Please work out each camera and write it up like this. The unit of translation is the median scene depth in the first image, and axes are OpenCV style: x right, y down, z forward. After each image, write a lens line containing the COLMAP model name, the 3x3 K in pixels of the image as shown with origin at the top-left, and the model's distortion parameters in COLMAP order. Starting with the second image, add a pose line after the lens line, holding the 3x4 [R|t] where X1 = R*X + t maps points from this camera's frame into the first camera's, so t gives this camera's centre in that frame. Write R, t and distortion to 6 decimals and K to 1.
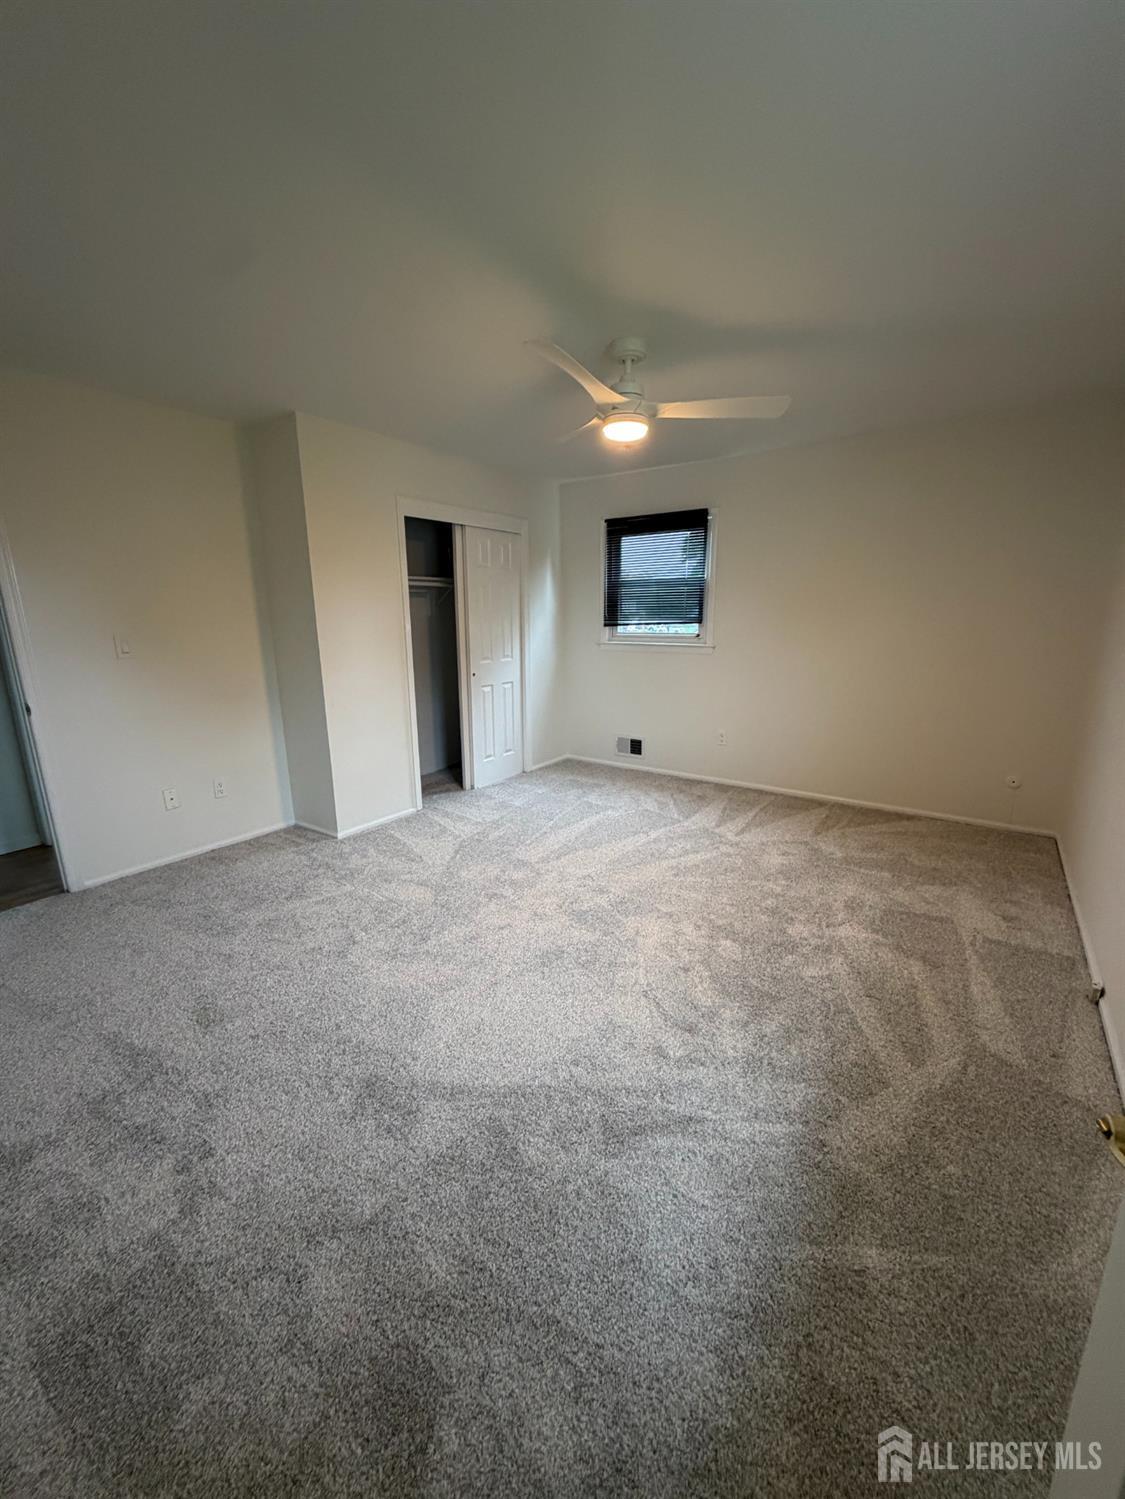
lens RADIAL K [[597.9, 0, 560.6], [0, 597.9, 746.9], [0, 0, 1]] dist [0.000725, -0.000083]
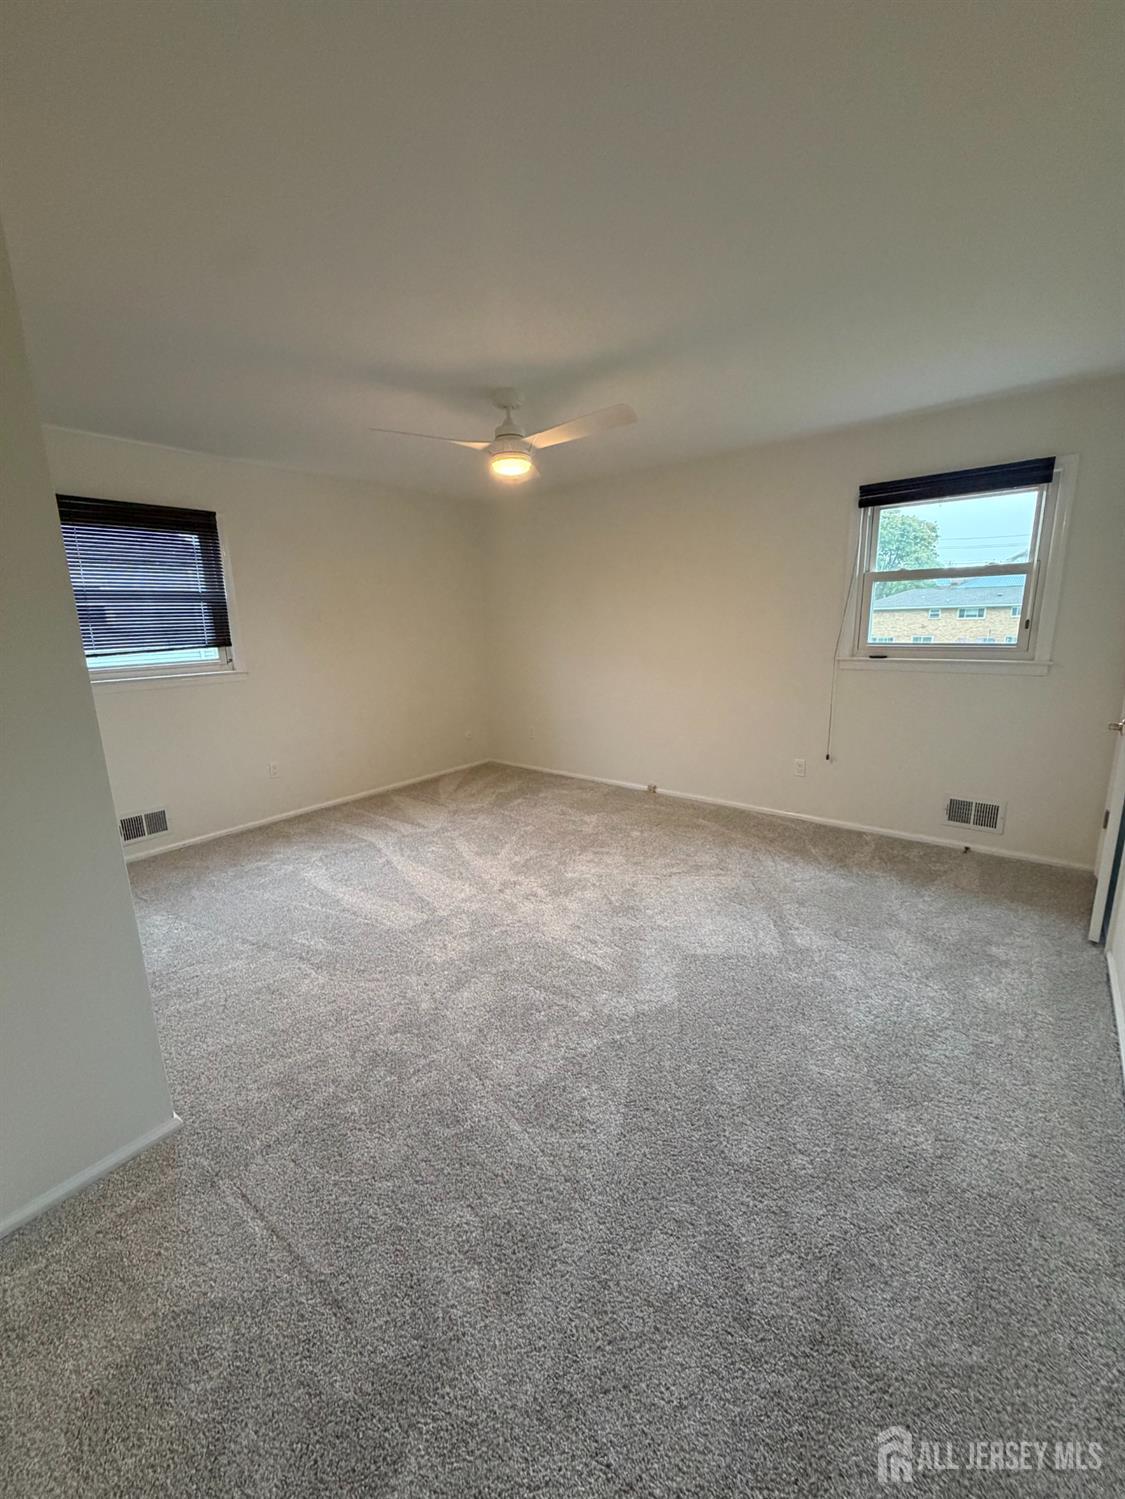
lens RADIAL K [[597.9, 0, 573.1], [0, 597.9, 742.7], [0, 0, 1]] dist [0.000725, -0.000083]
pose [[0.055475, -0.198984, 0.978431, -0.773069], [0.254154, 0.950476, 0.178888, -0.135846], [-0.965571, 0.238748, 0.103300, 0.618082]]
